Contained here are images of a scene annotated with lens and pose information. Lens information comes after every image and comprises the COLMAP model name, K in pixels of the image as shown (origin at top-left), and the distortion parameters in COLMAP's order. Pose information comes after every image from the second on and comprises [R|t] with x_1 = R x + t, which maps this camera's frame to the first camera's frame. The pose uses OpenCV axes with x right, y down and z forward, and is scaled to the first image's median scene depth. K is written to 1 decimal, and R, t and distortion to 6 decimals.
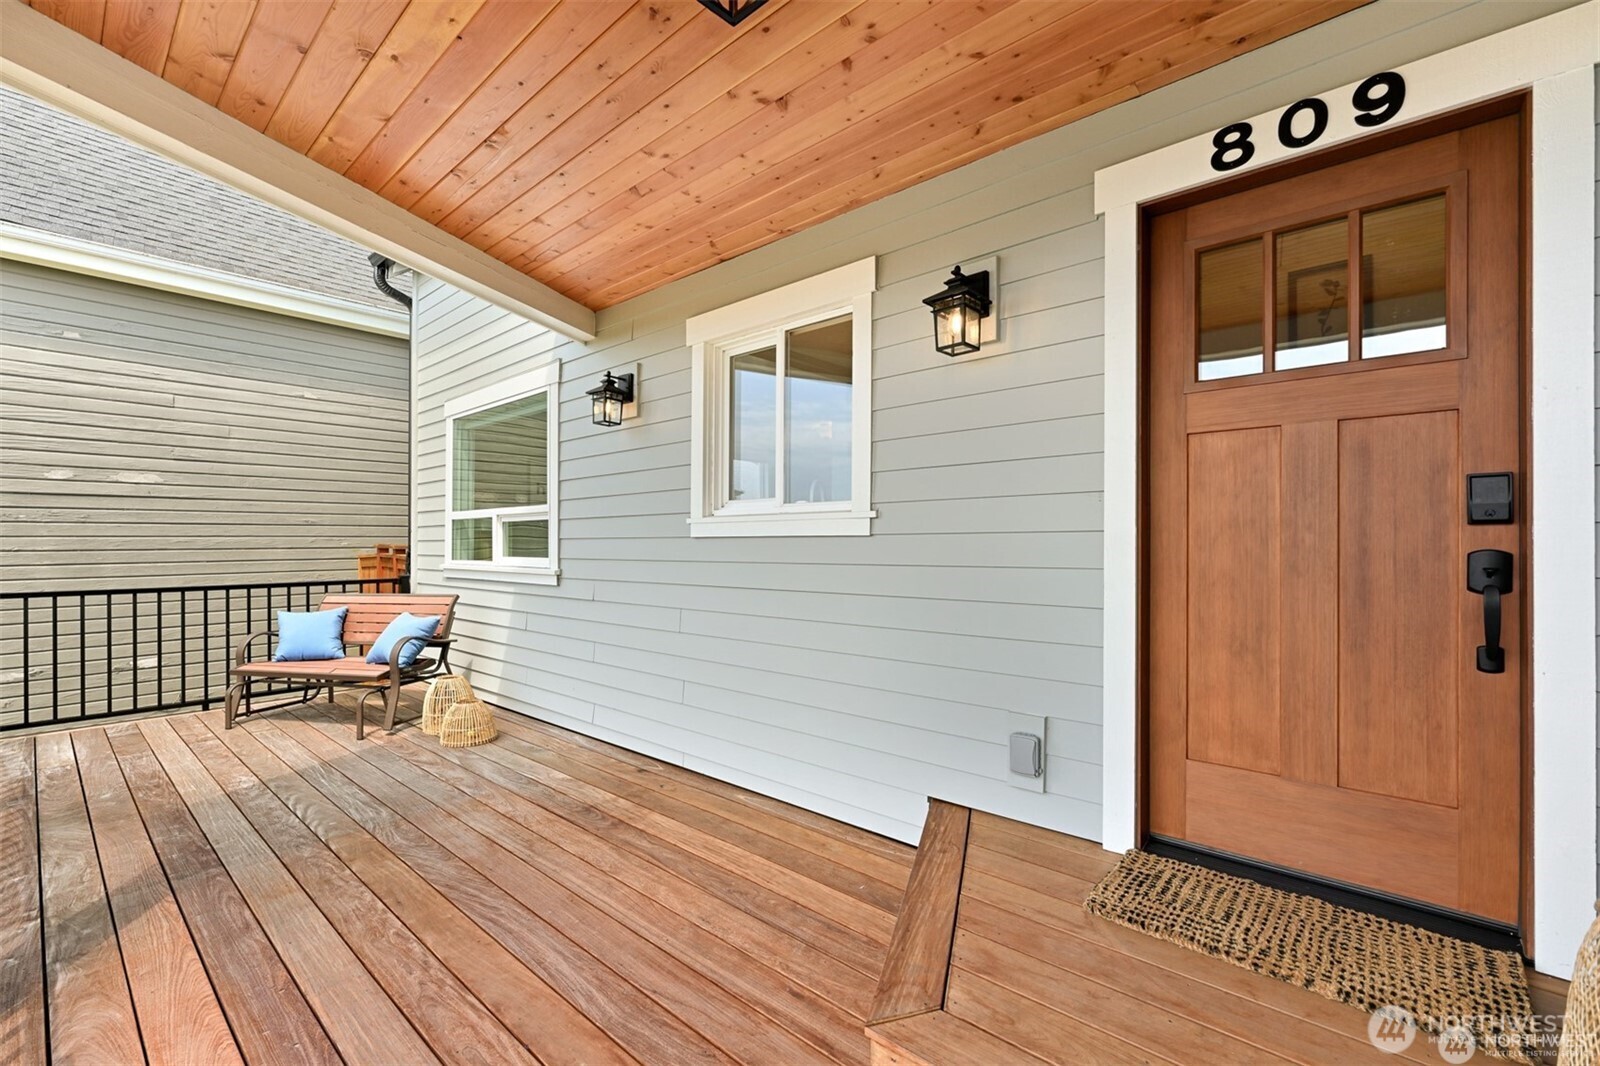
lens RADIAL K [[645.2, 0, 801.6], [0, 645.2, 535.8], [0, 0, 1]] dist [-0.001132, -0.000188]
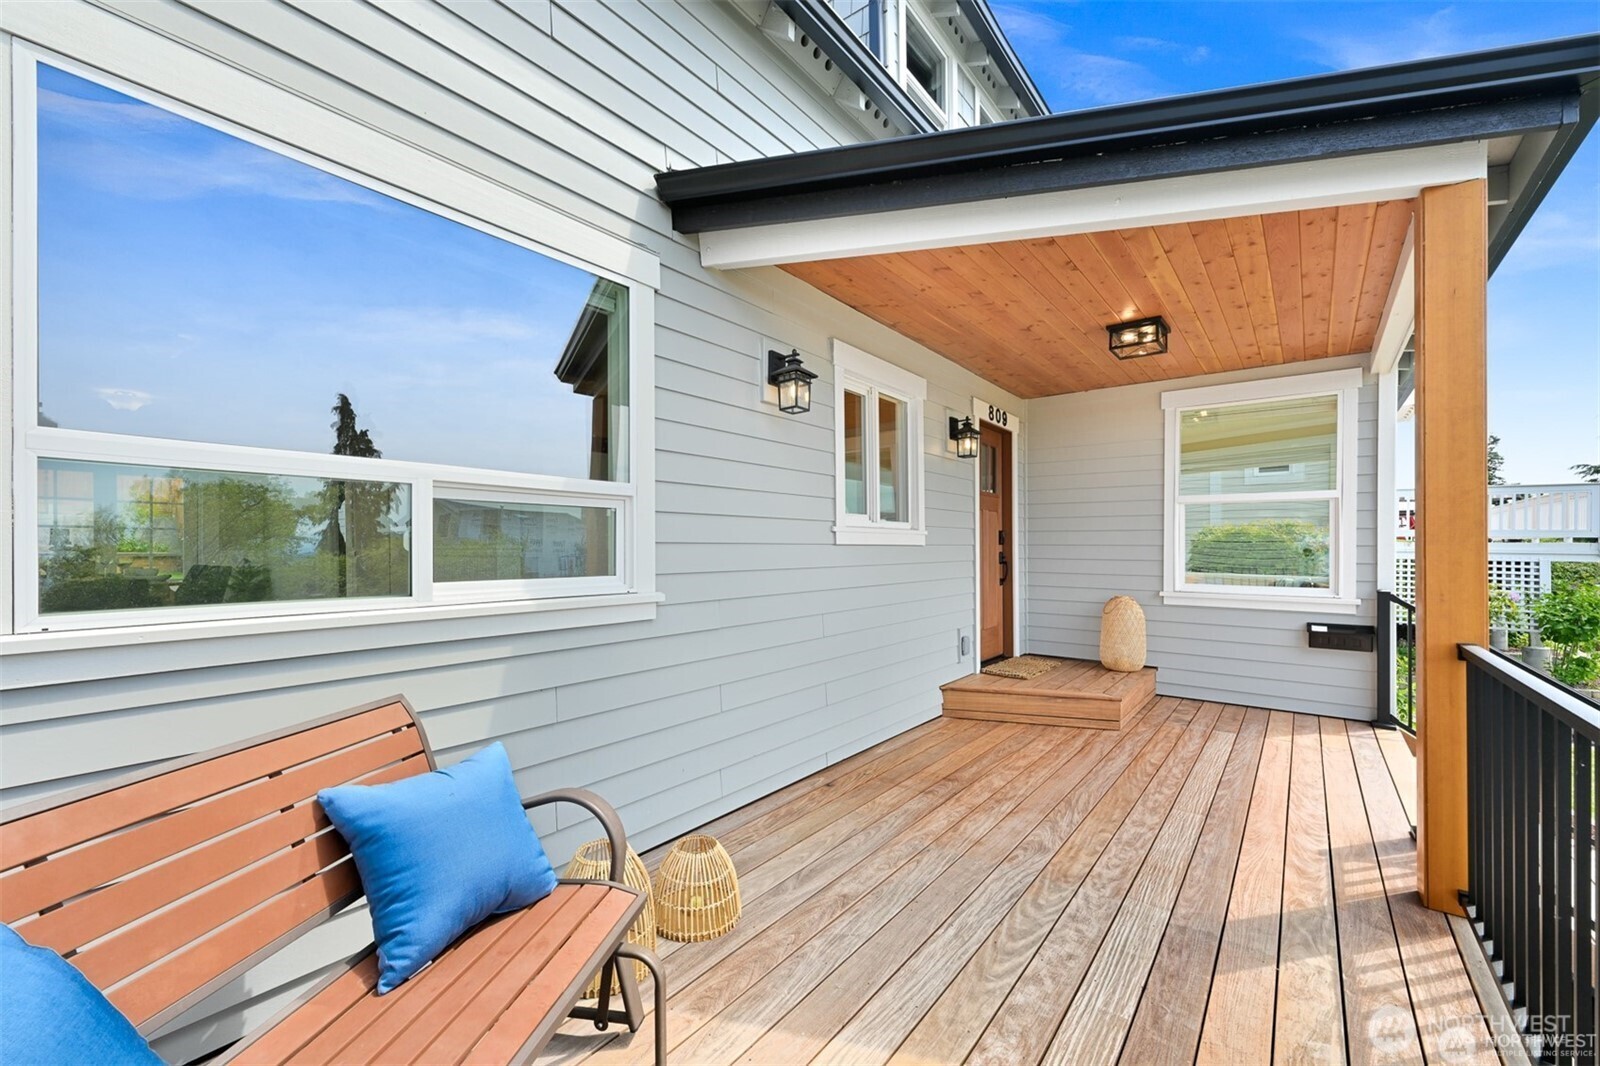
lens RADIAL K [[696.2, 0, 800.0], [0, 696.2, 533.0], [0, 0, 1]] dist [0.000849, 0.000198]
pose [[-0.067481, 0.022772, 0.997461, -1.603632], [-0.013307, 0.999630, -0.023722, 0.014636], [-0.997632, -0.014874, -0.067153, 1.385558]]
